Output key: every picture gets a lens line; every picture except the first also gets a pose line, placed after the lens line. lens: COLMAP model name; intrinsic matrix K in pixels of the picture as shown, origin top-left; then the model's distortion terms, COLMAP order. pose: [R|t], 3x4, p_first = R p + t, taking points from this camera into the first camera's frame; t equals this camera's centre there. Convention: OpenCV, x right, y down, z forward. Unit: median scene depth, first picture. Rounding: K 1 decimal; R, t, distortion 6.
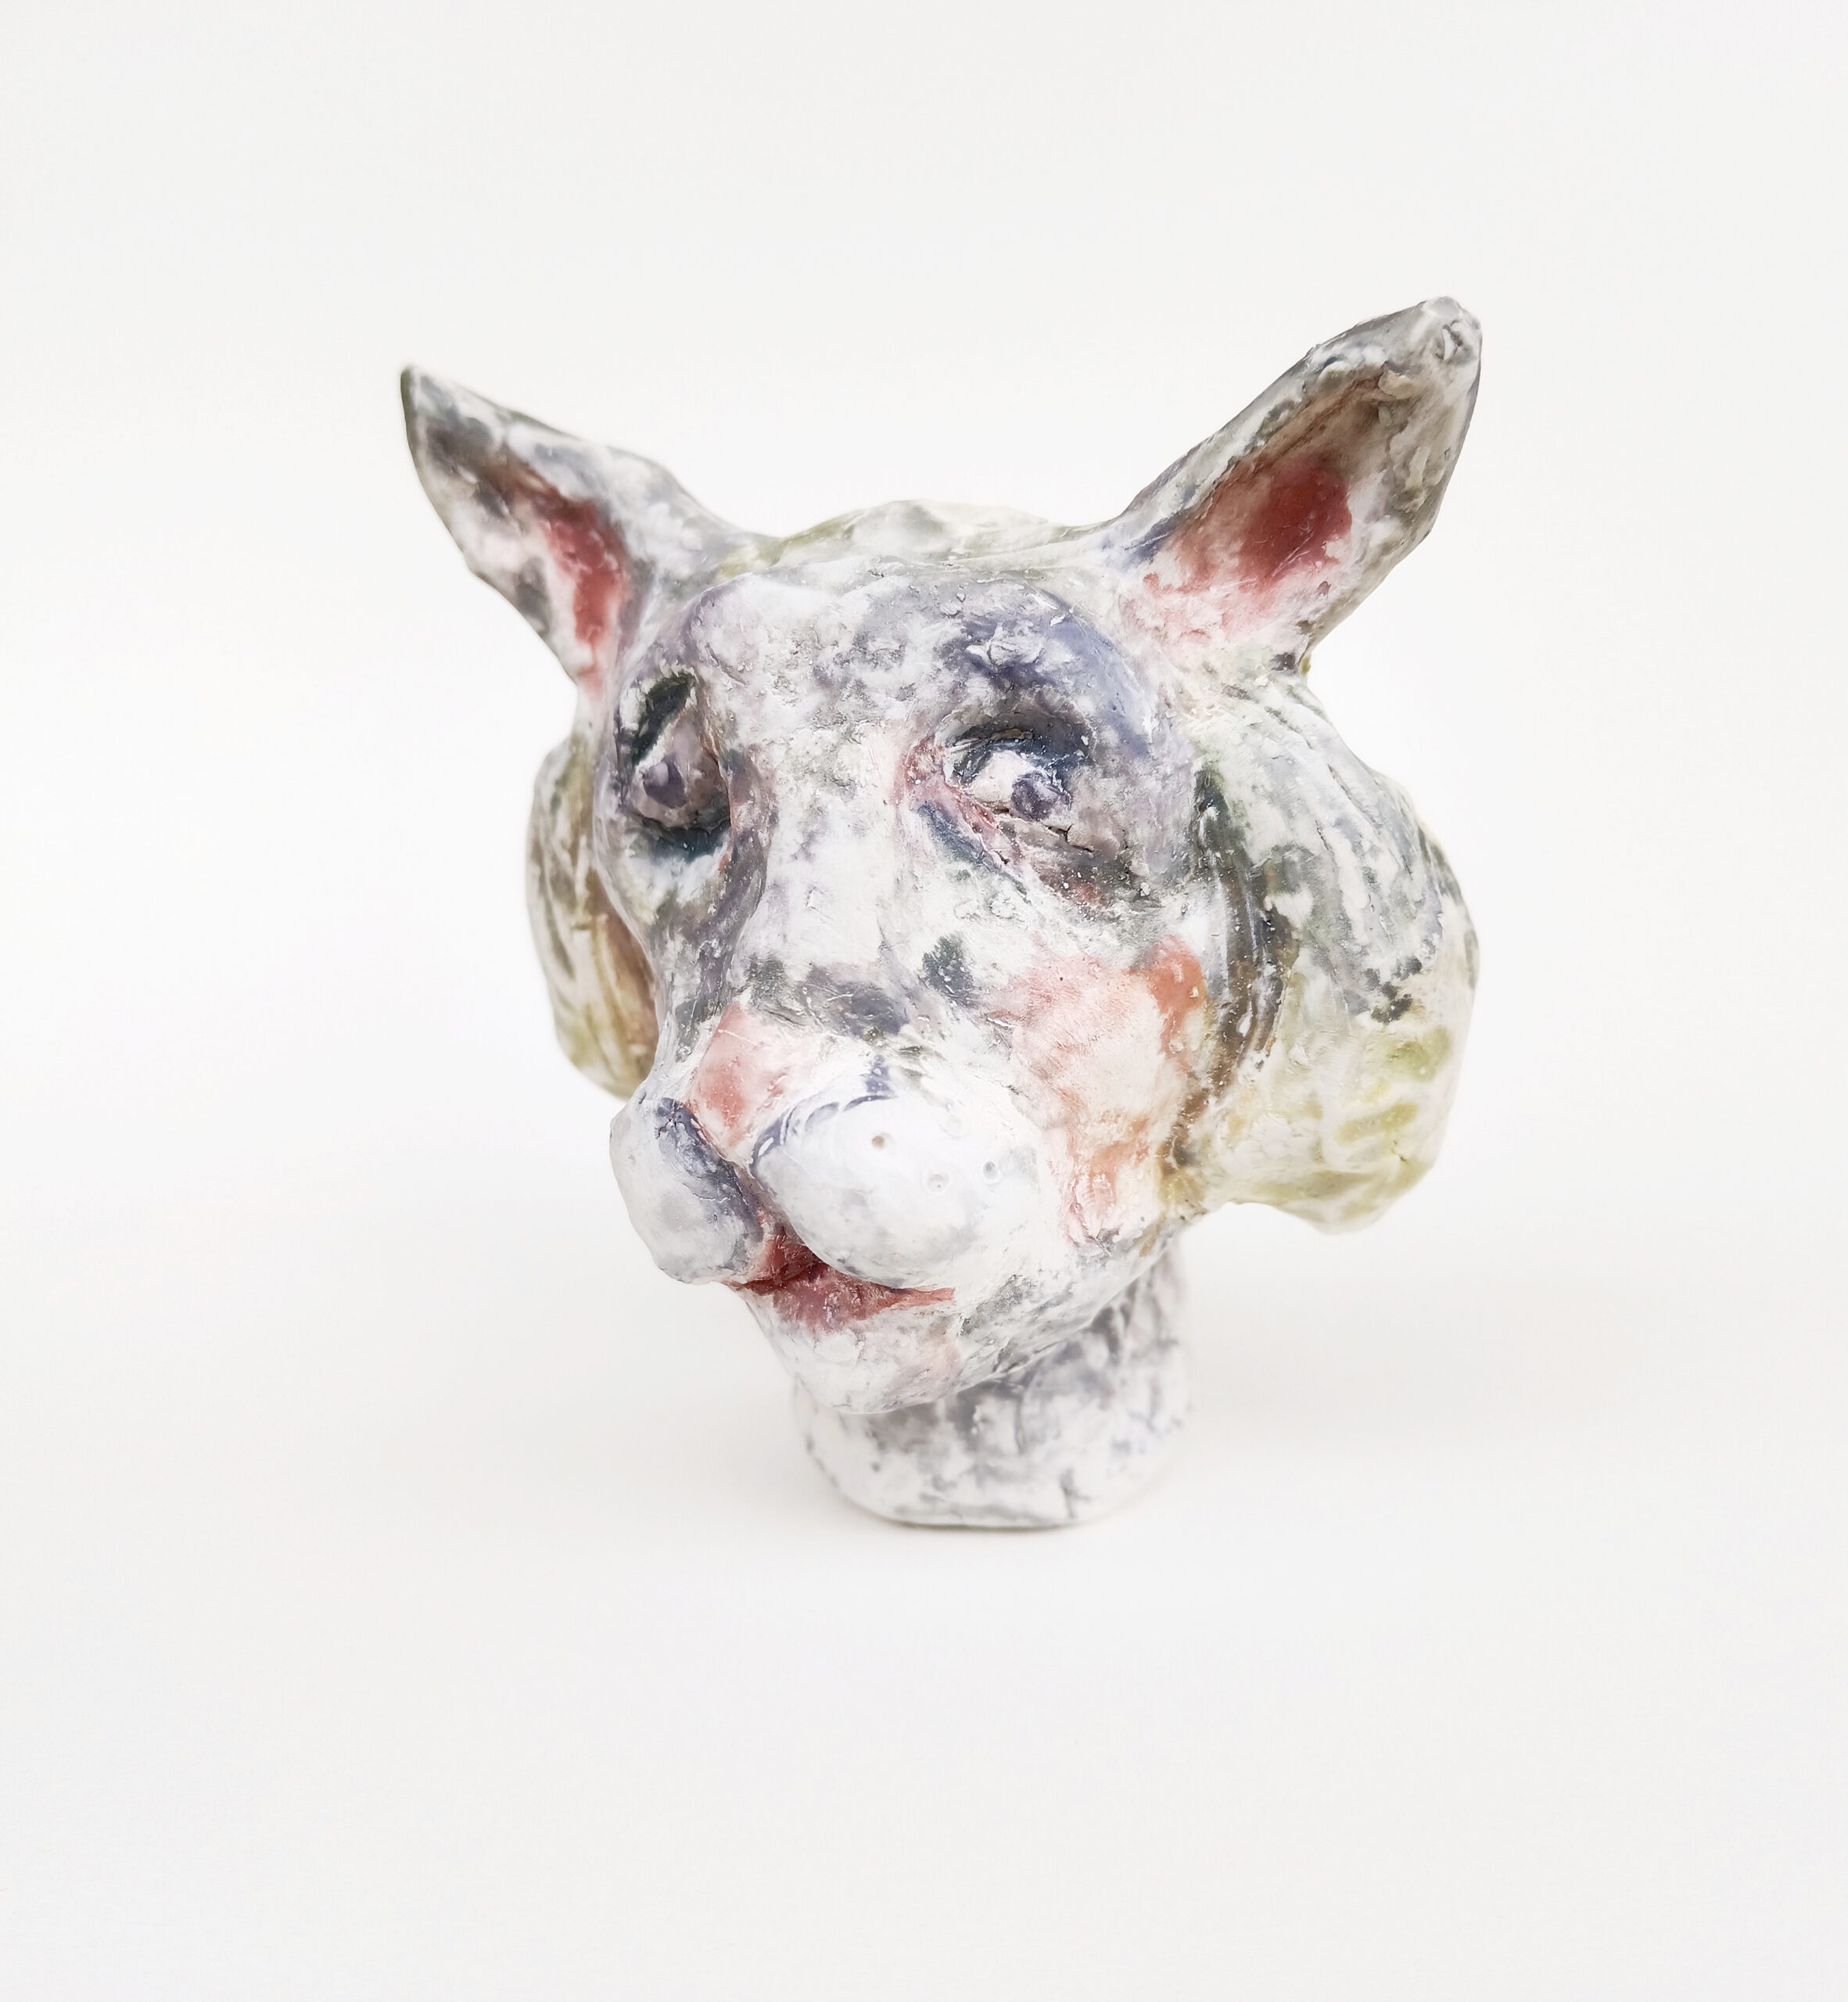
lens RADIAL K [[1738.2, 0, 970.8], [0, 1738.2, 1056.1], [0, 0, 1]] dist [0.122549, -0.303592]
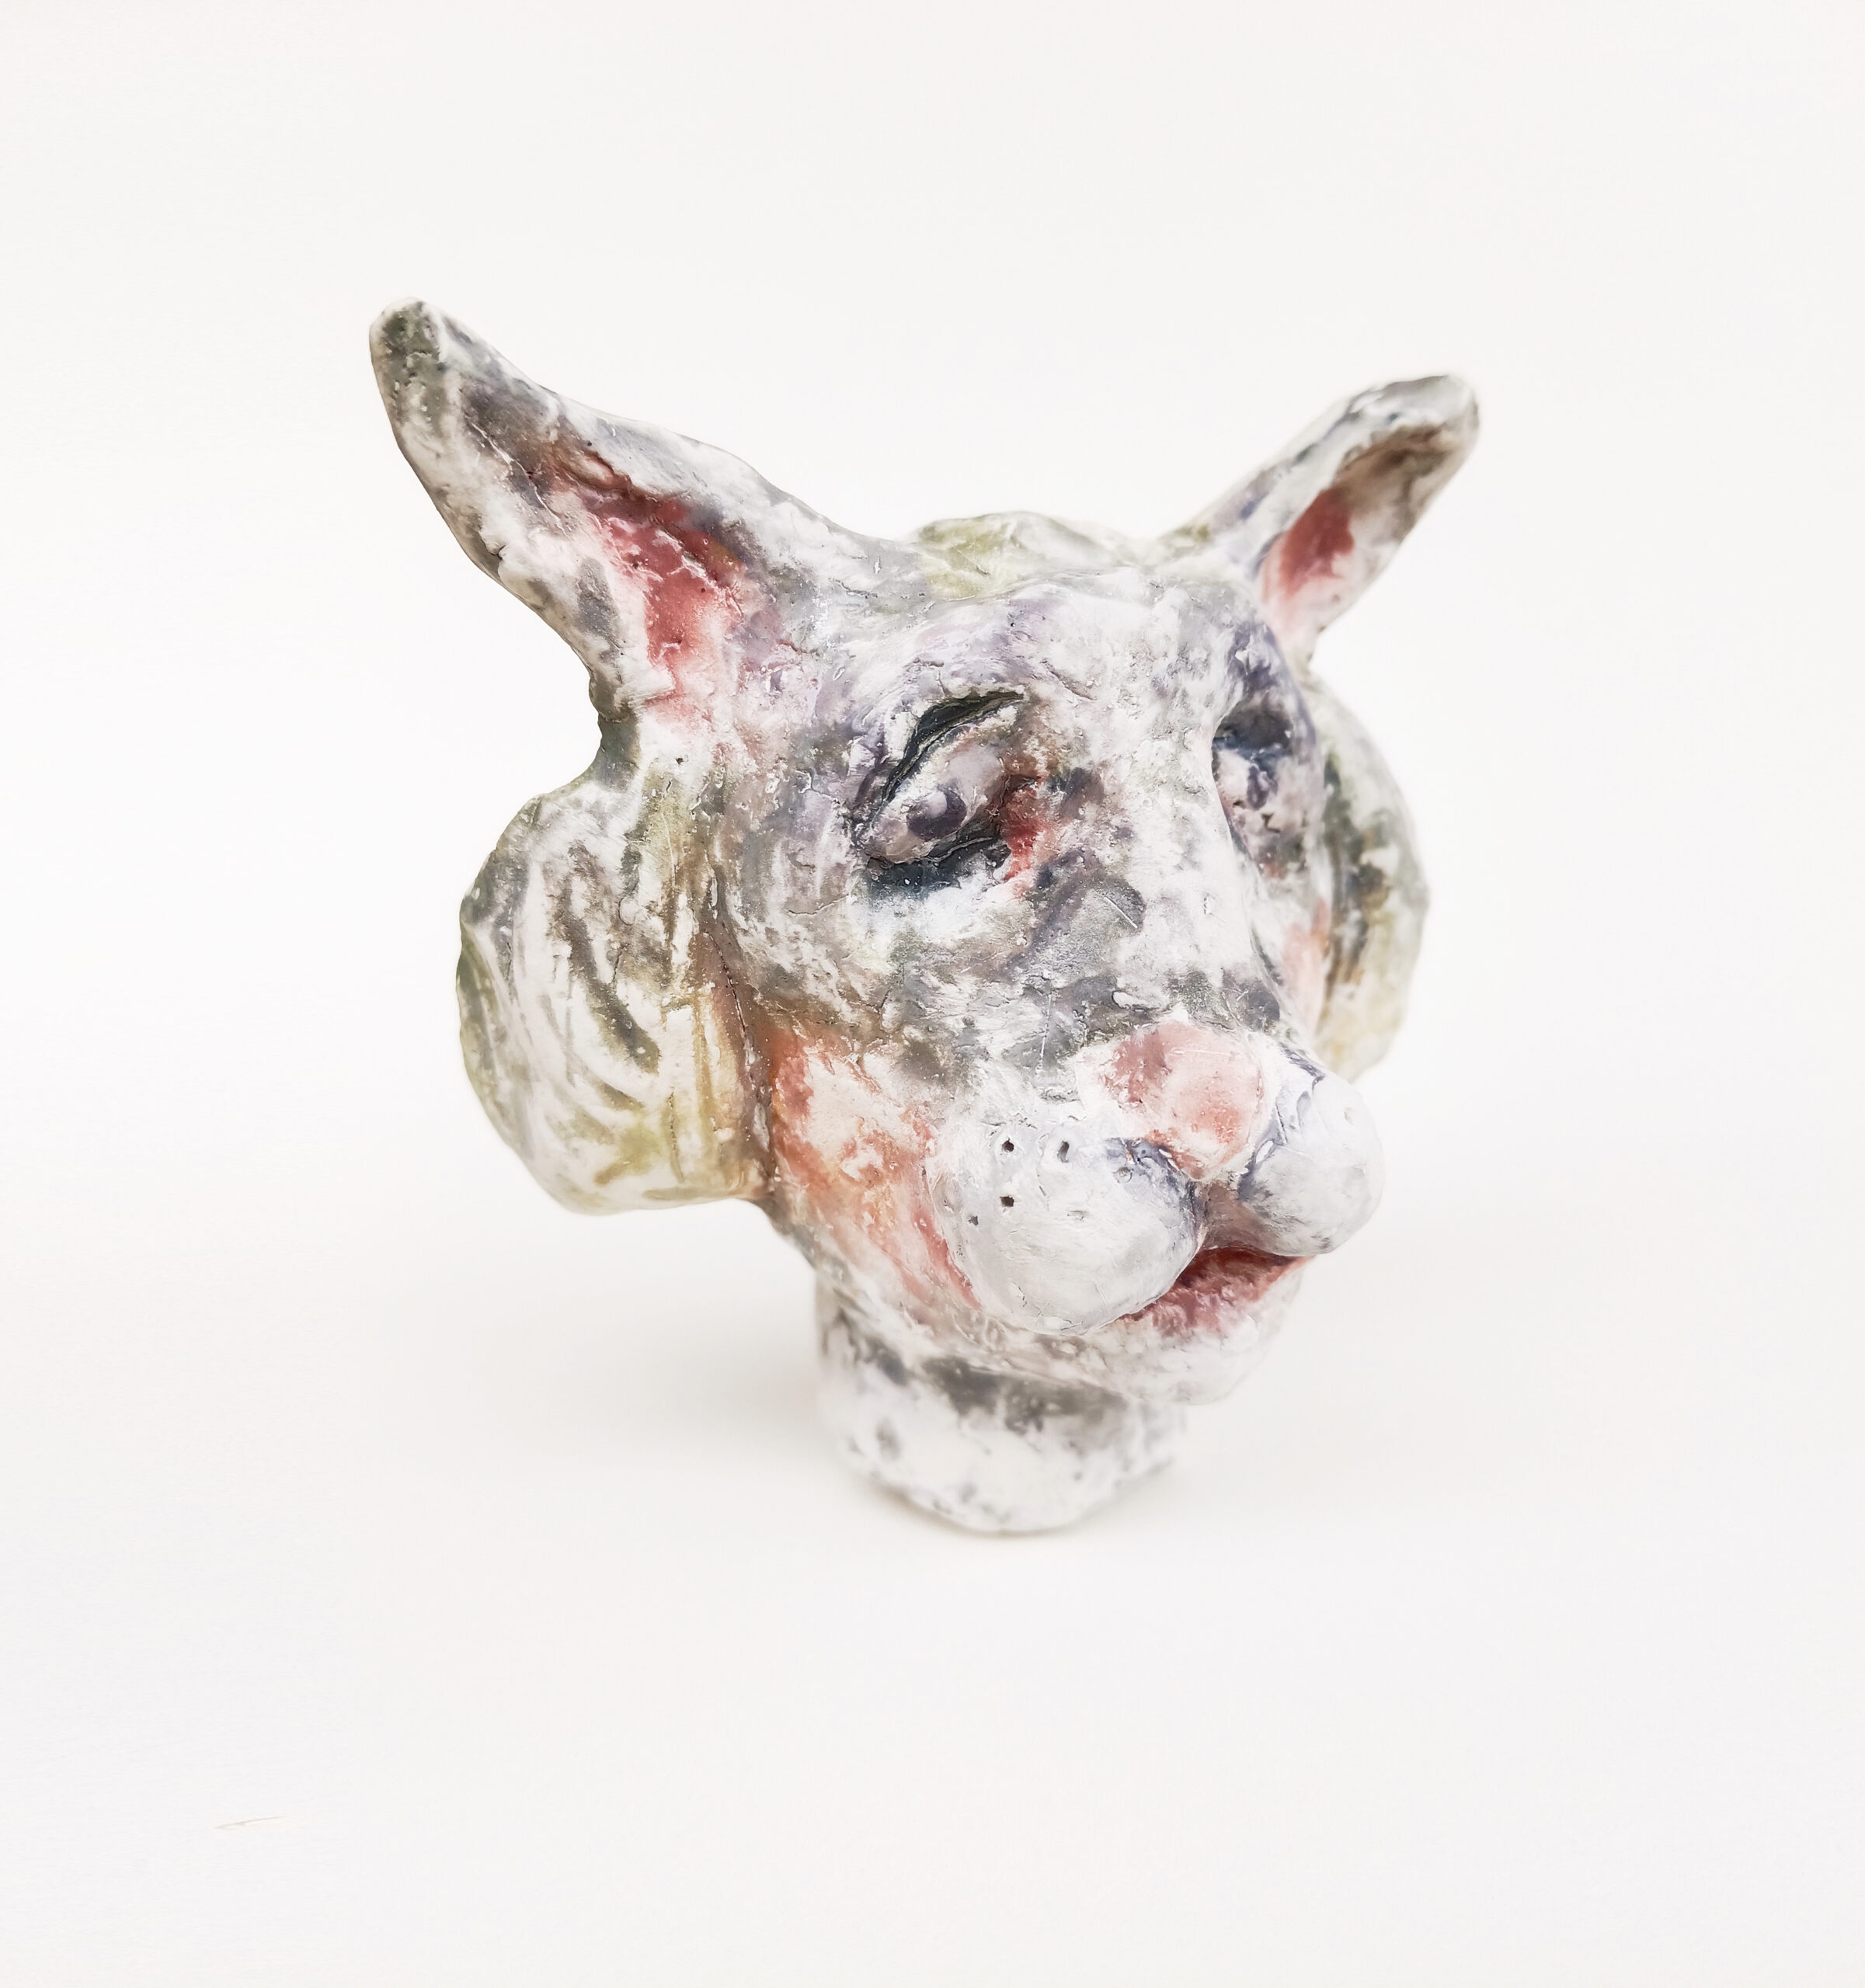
lens RADIAL K [[1629.2, 0, 1027.2], [0, 1629.2, 992.2], [0, 0, 1]] dist [0.098612, -0.196620]
pose [[0.645344, -0.180030, 0.742375, -0.838166], [0.193527, 0.978659, 0.069099, -0.122131], [-0.738972, 0.099077, 0.666412, 0.435332]]
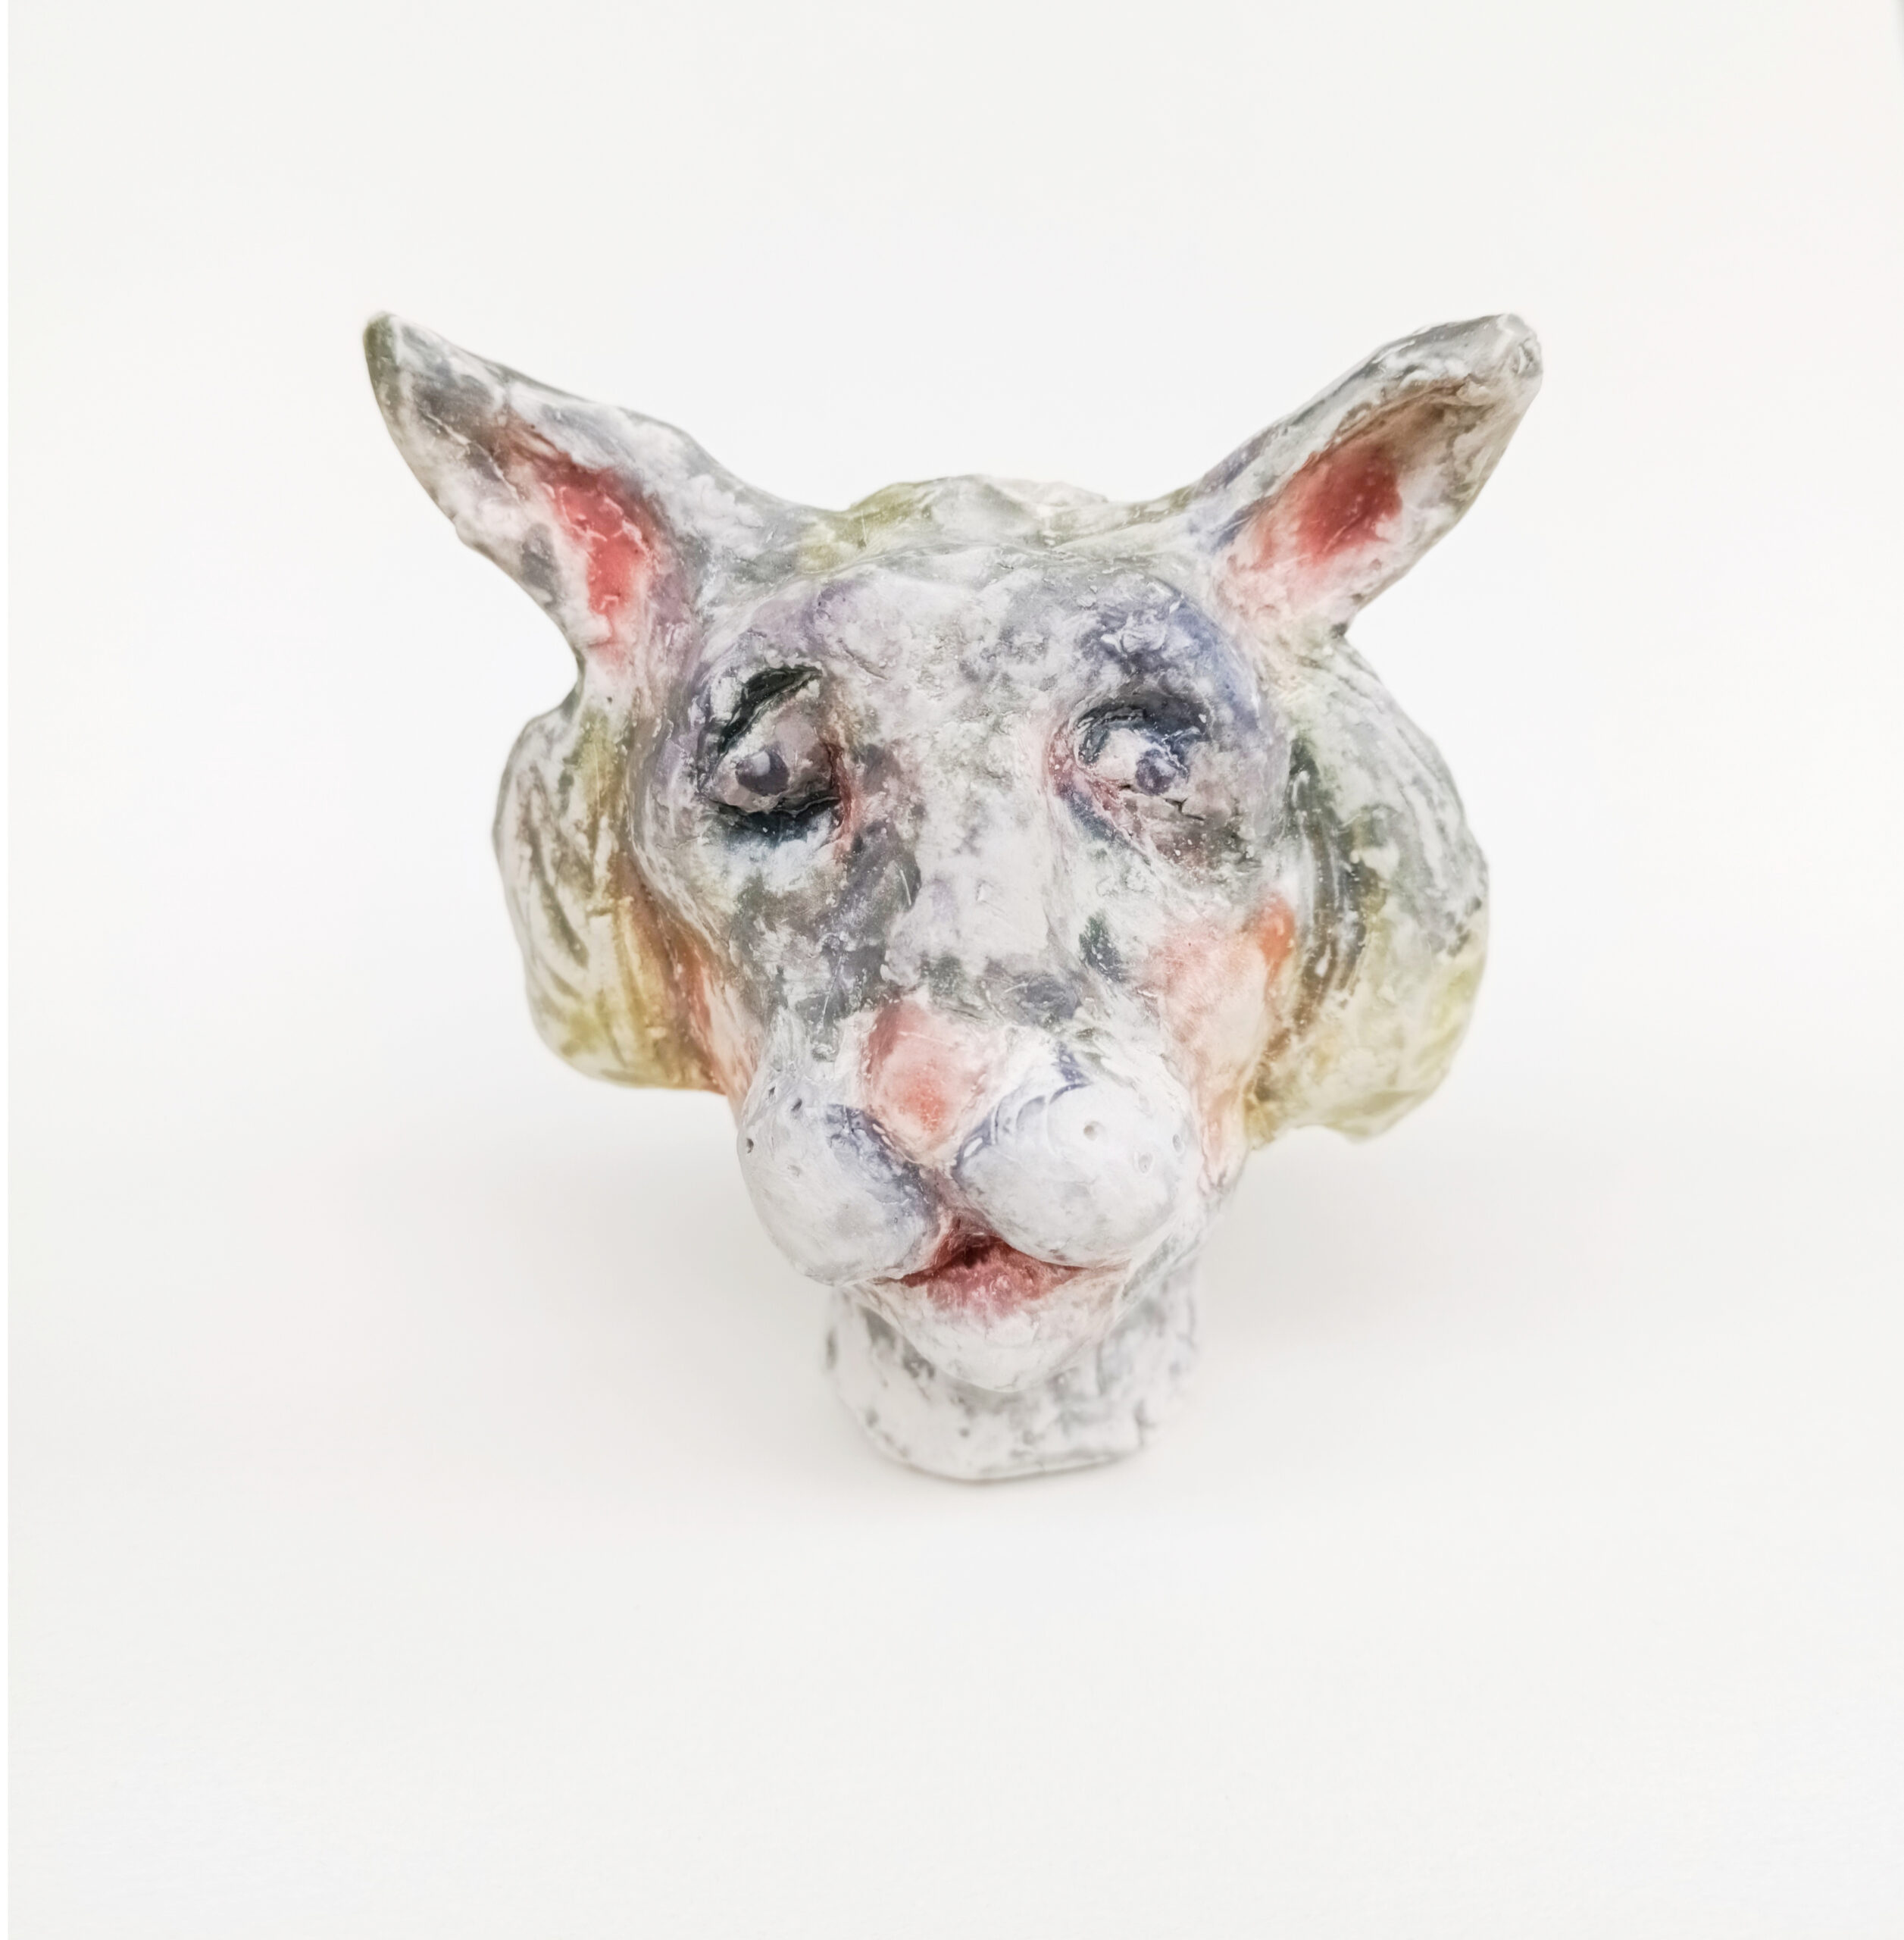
lens RADIAL K [[1808.8, 0, 1018.2], [0, 1808.8, 867.5], [0, 0, 1]] dist [0.089903, 0.001454]
pose [[0.944323, -0.076032, 0.320114, -0.389575], [0.076131, 0.997023, 0.012225, -0.111739], [-0.320090, 0.012826, 0.947300, 0.004436]]
